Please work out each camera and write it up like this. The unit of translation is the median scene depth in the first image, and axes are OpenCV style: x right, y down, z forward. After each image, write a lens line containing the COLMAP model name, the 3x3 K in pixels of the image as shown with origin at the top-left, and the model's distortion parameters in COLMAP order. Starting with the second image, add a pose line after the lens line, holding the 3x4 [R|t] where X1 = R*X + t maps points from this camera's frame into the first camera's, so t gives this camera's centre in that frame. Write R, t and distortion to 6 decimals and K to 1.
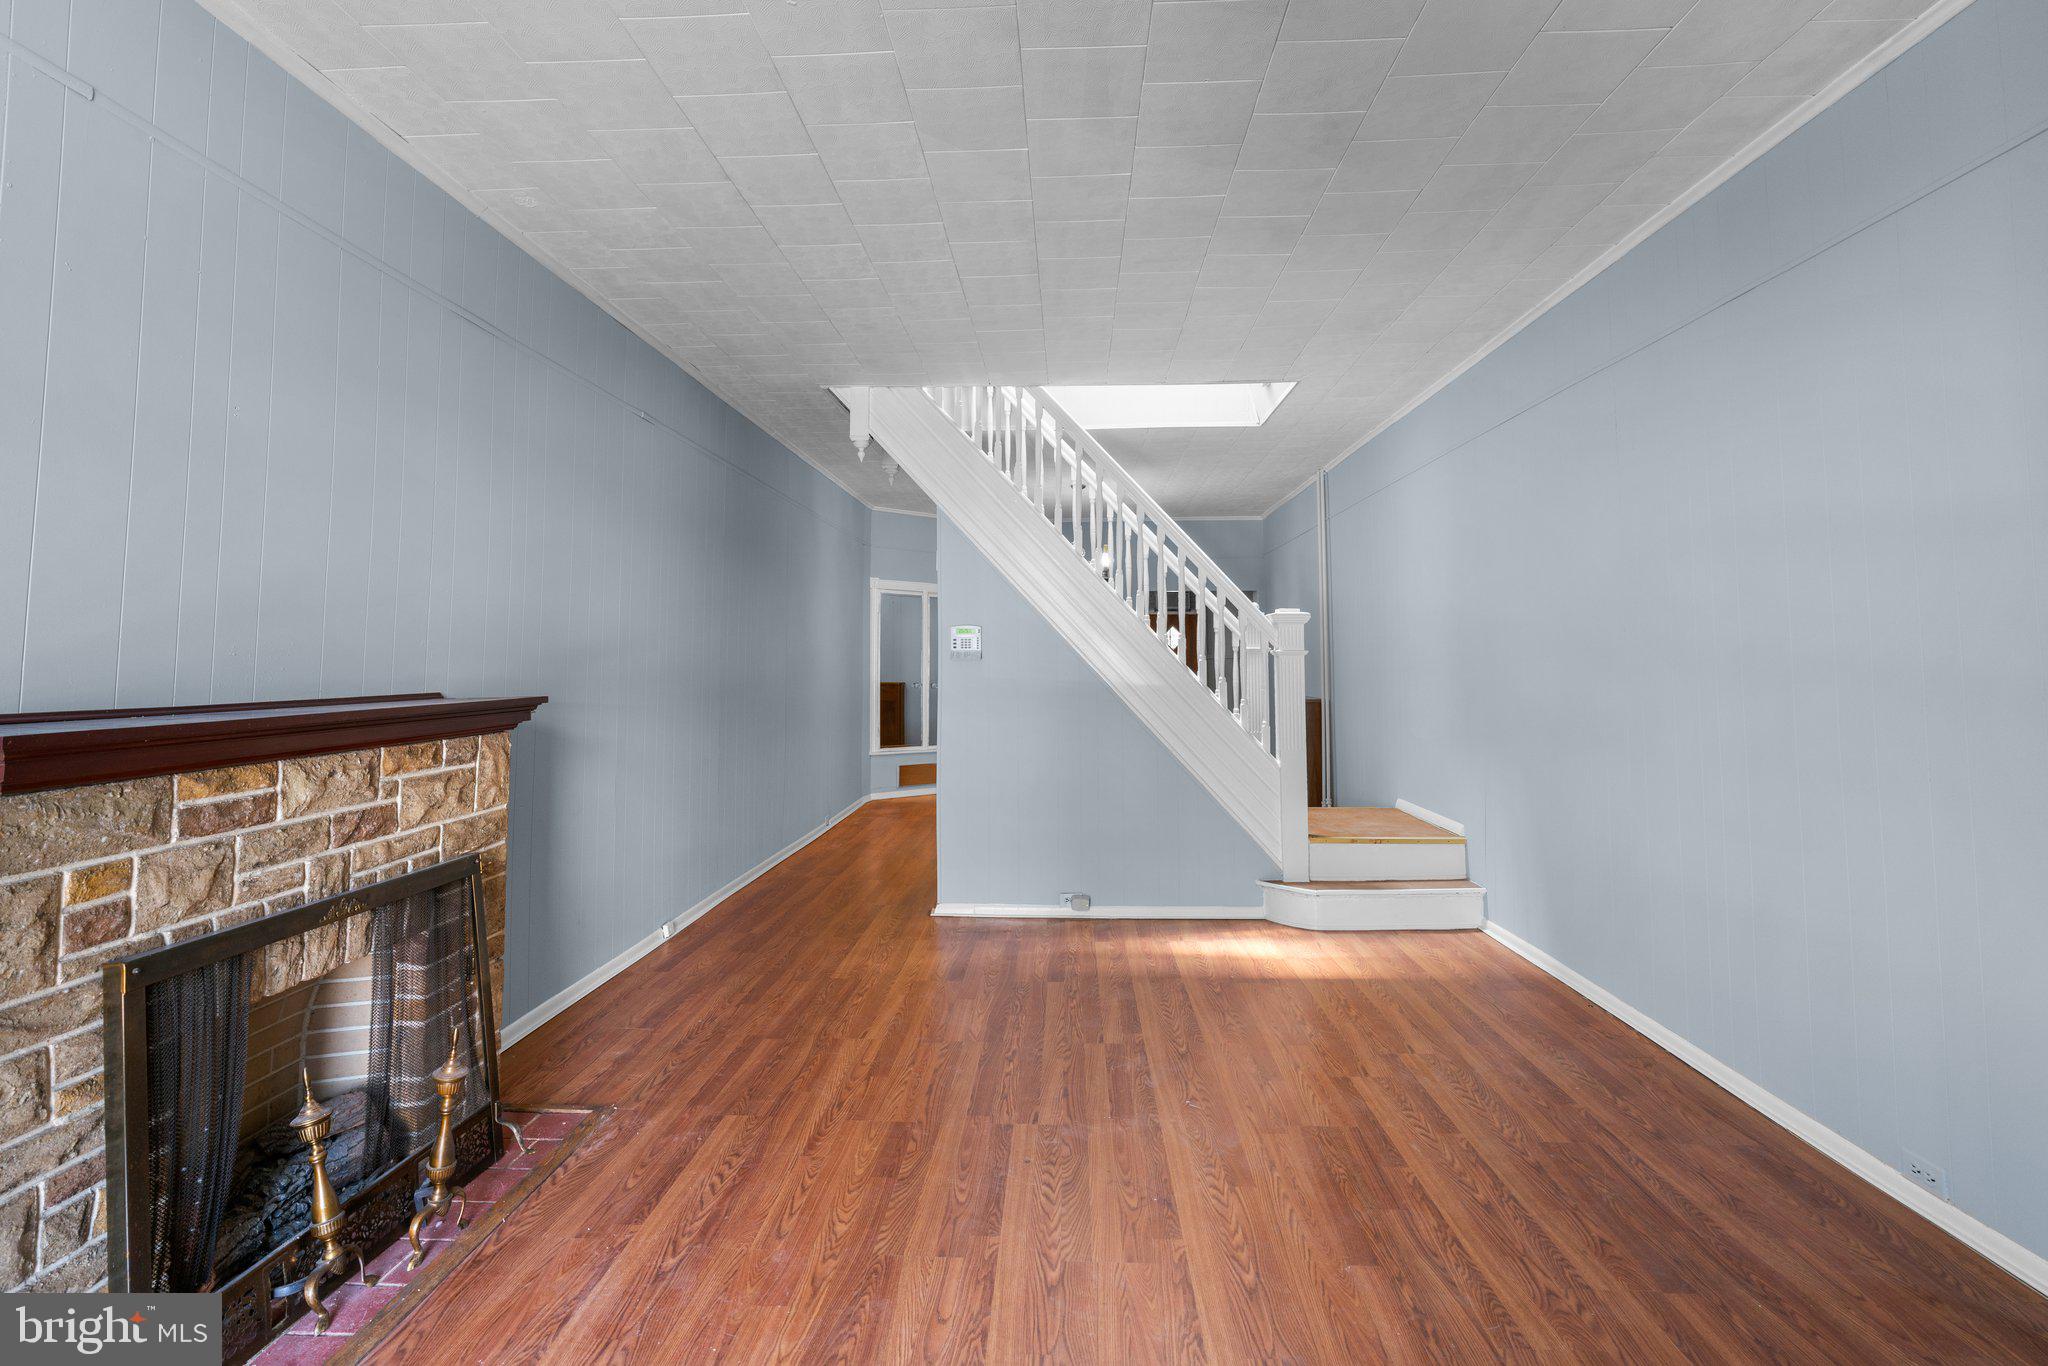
lens RADIAL K [[921.5, 0, 1026.8], [0, 921.5, 617.3], [0, 0, 1]] dist [-0.000630, 0.000099]
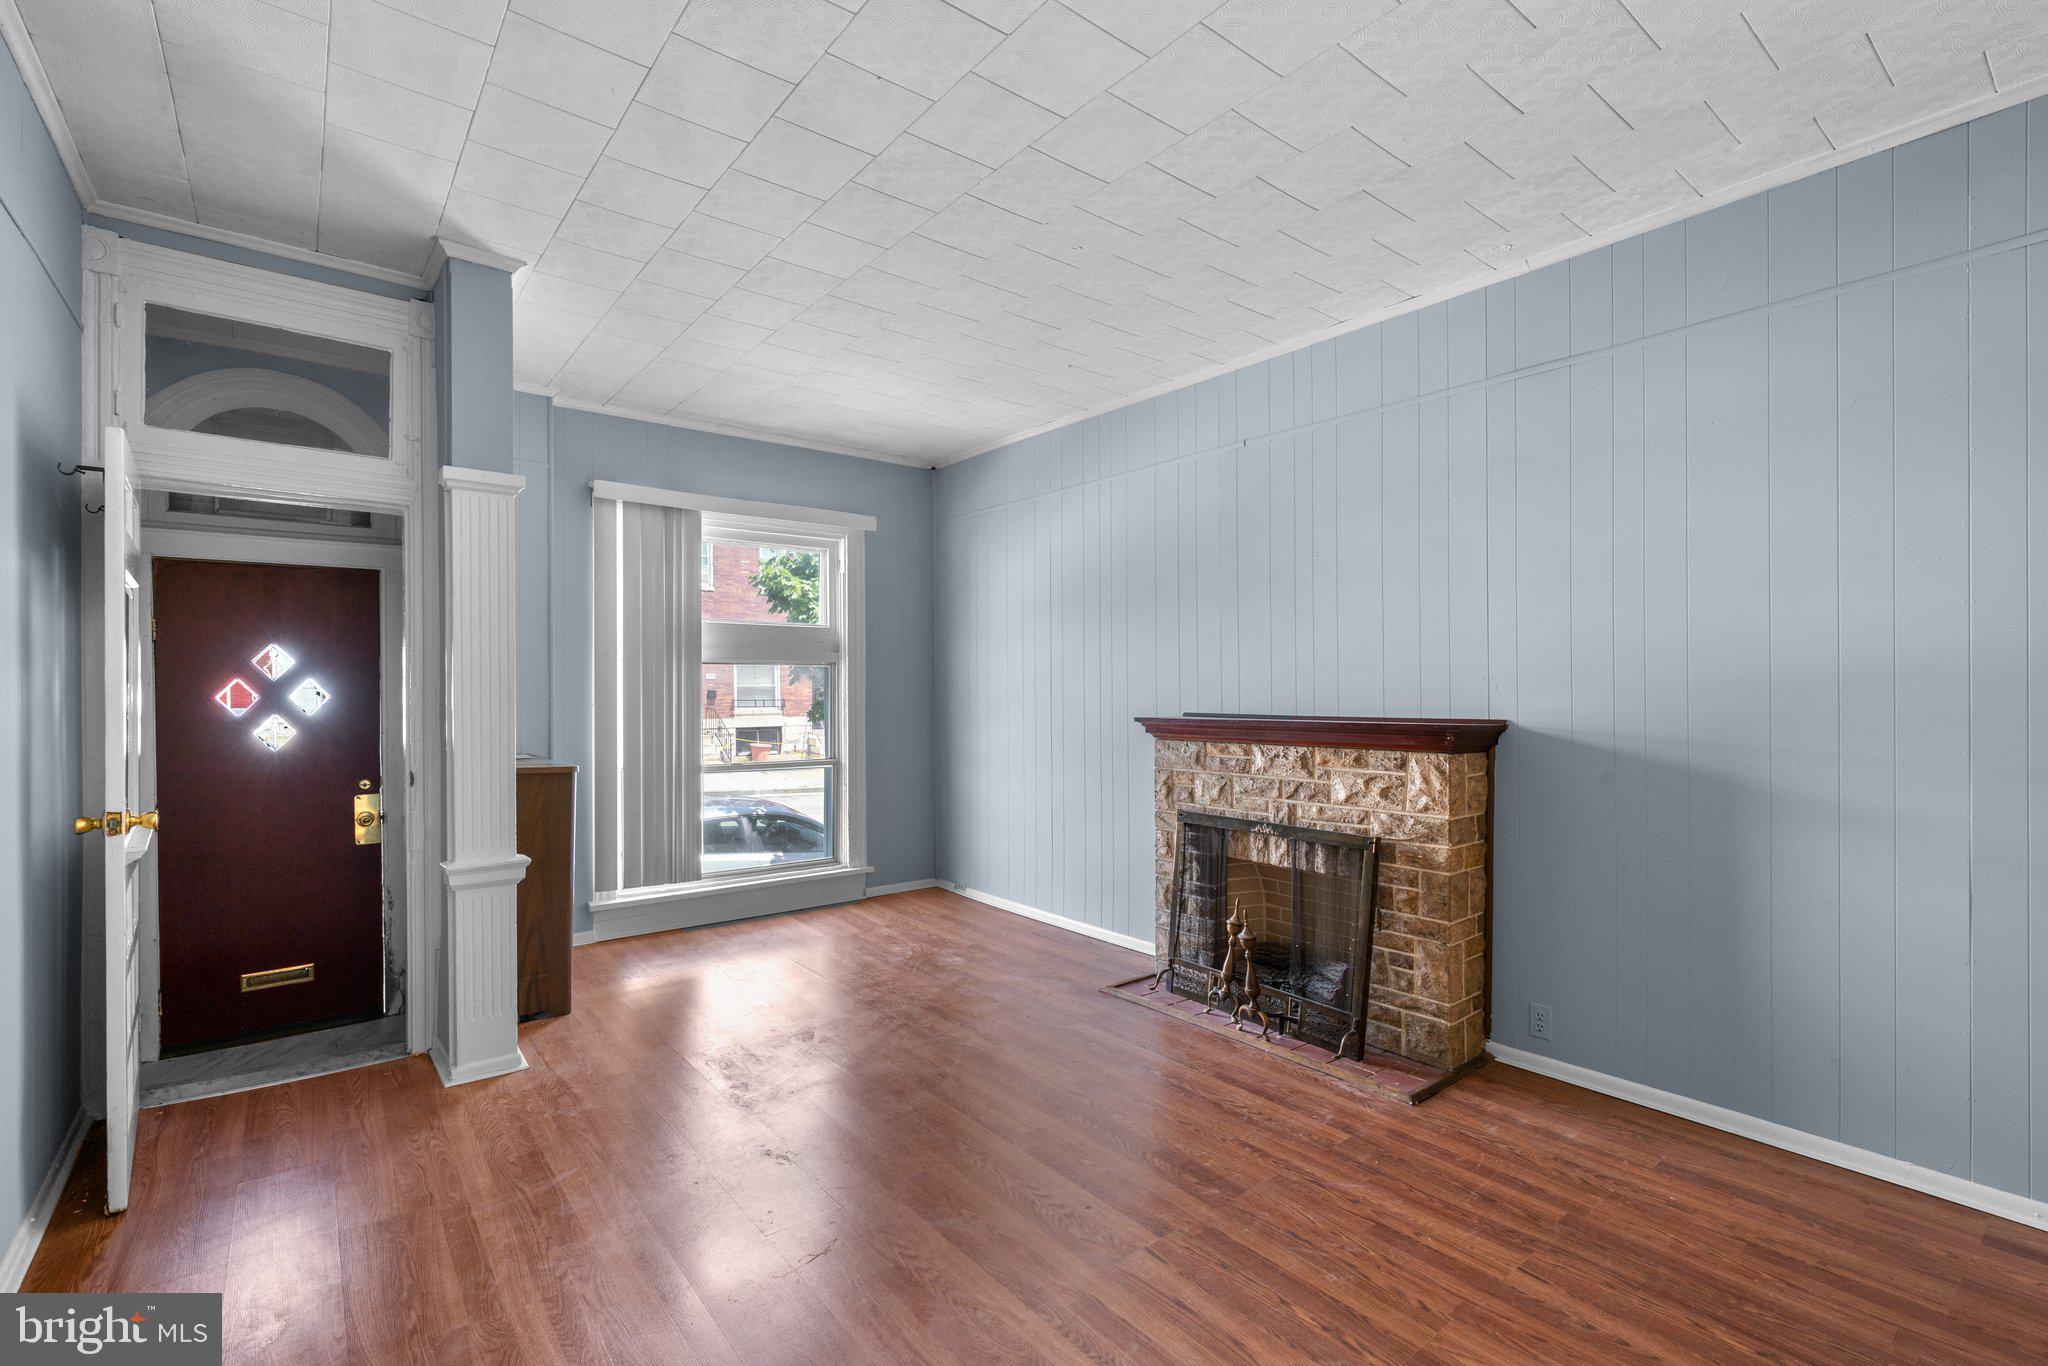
lens RADIAL K [[914.1, 0, 969.9], [0, 914.1, 681.3], [0, 0, 1]] dist [-0.001684, 0.000056]
pose [[-0.773854, -0.004874, -0.633346, 0.722402], [0.033696, 0.998237, -0.048853, 0.078124], [0.632468, -0.059146, -0.772325, 1.721400]]
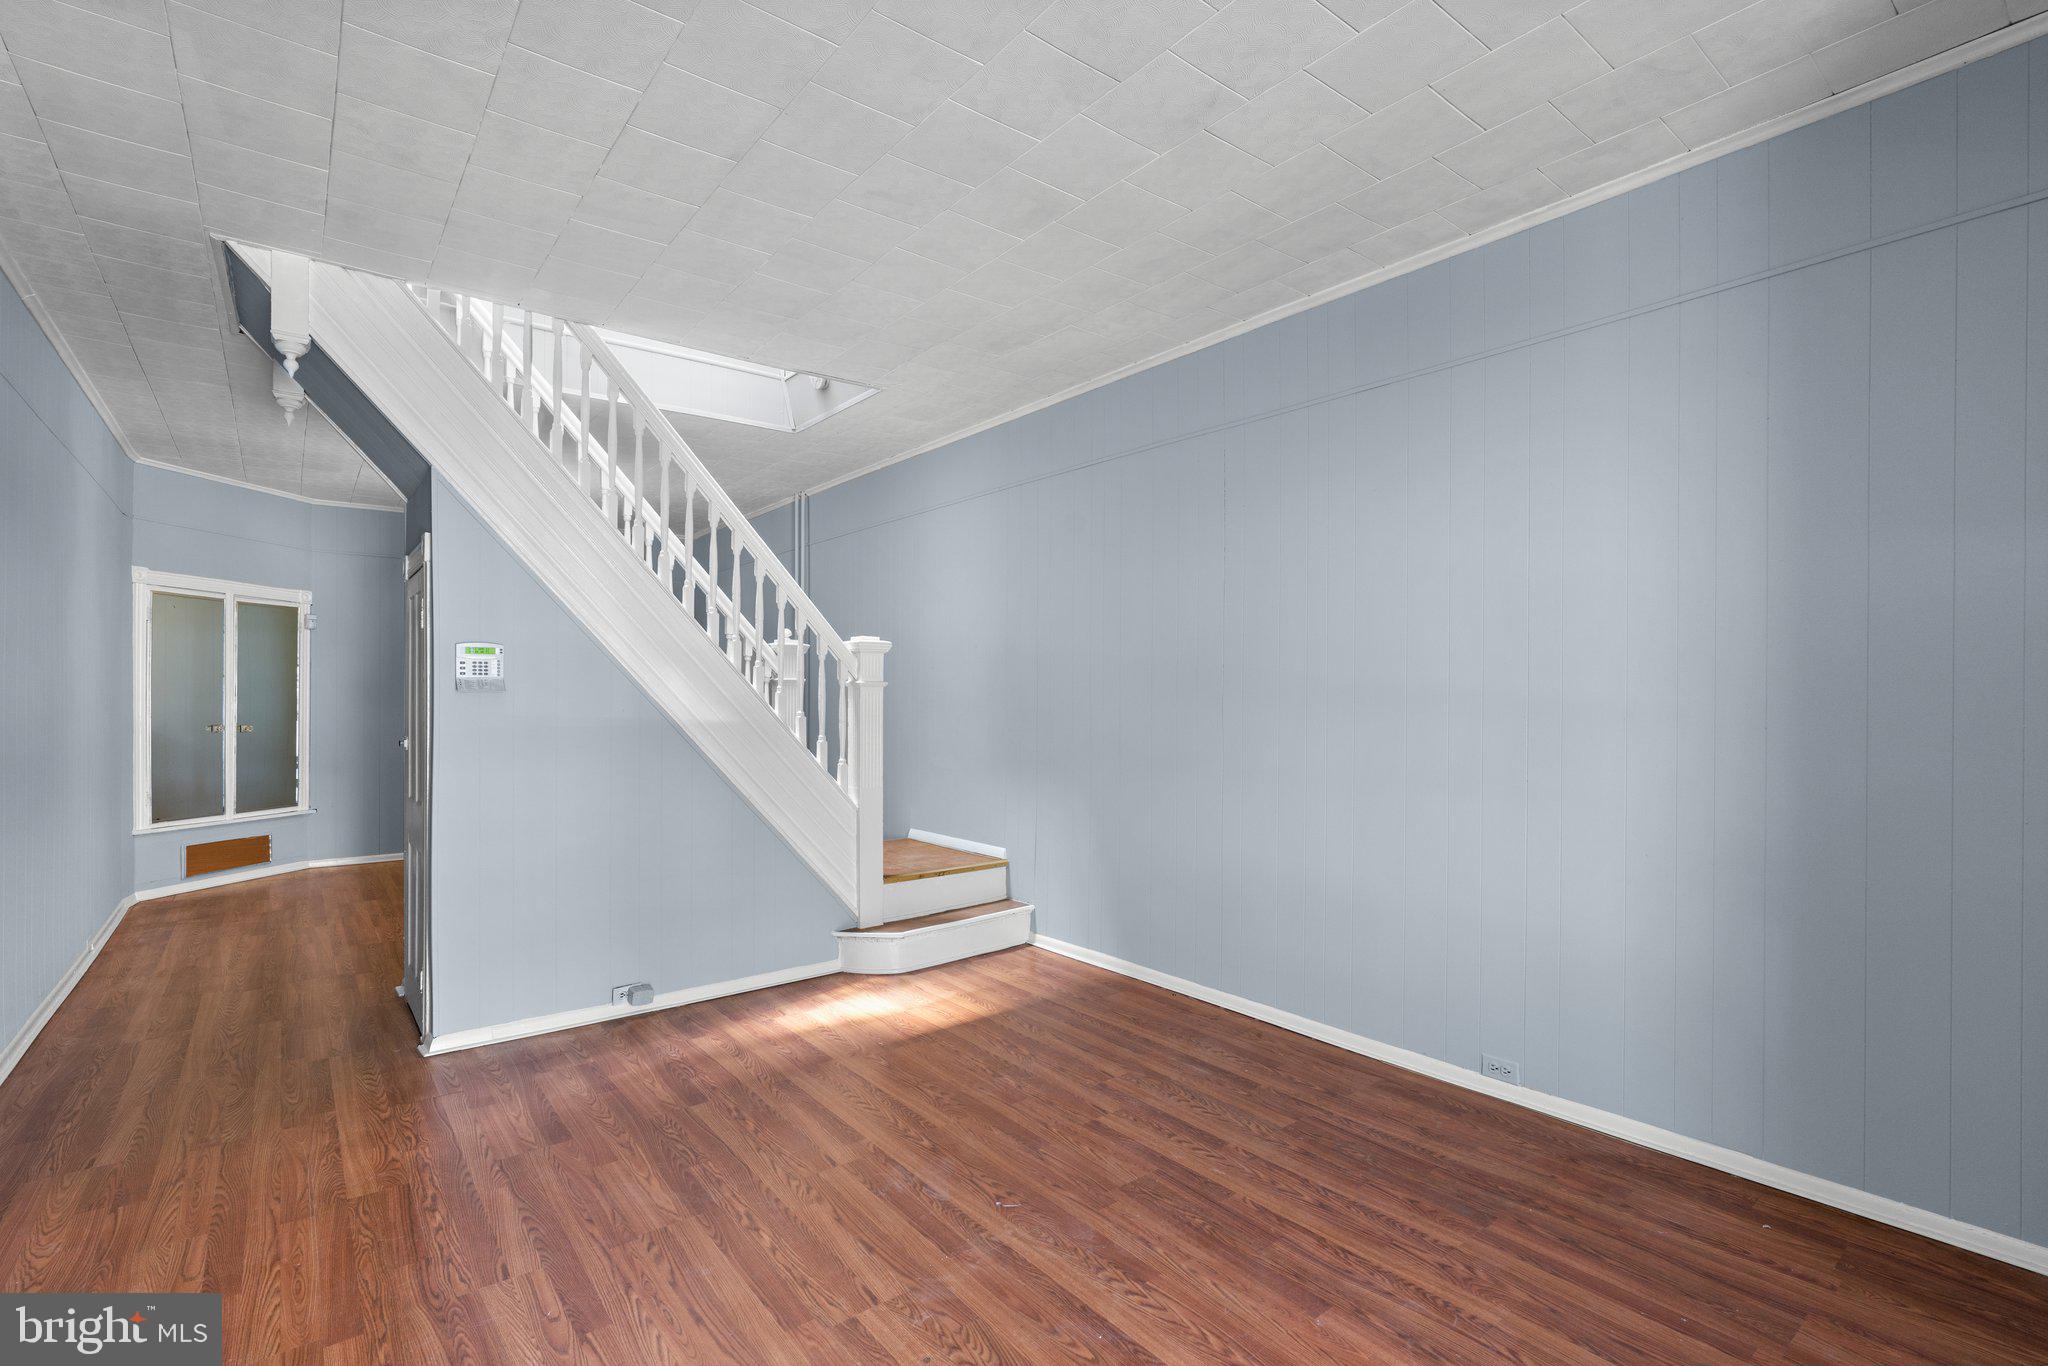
lens RADIAL K [[921.1, 0, 963.1], [0, 921.1, 691.4], [0, 0, 1]] dist [-0.004019, 0.000158]
pose [[0.774181, 0.003160, 0.632956, -0.455910], [-0.031286, 0.998956, 0.033279, 0.023320], [-0.632190, -0.045567, 0.773472, 0.434124]]
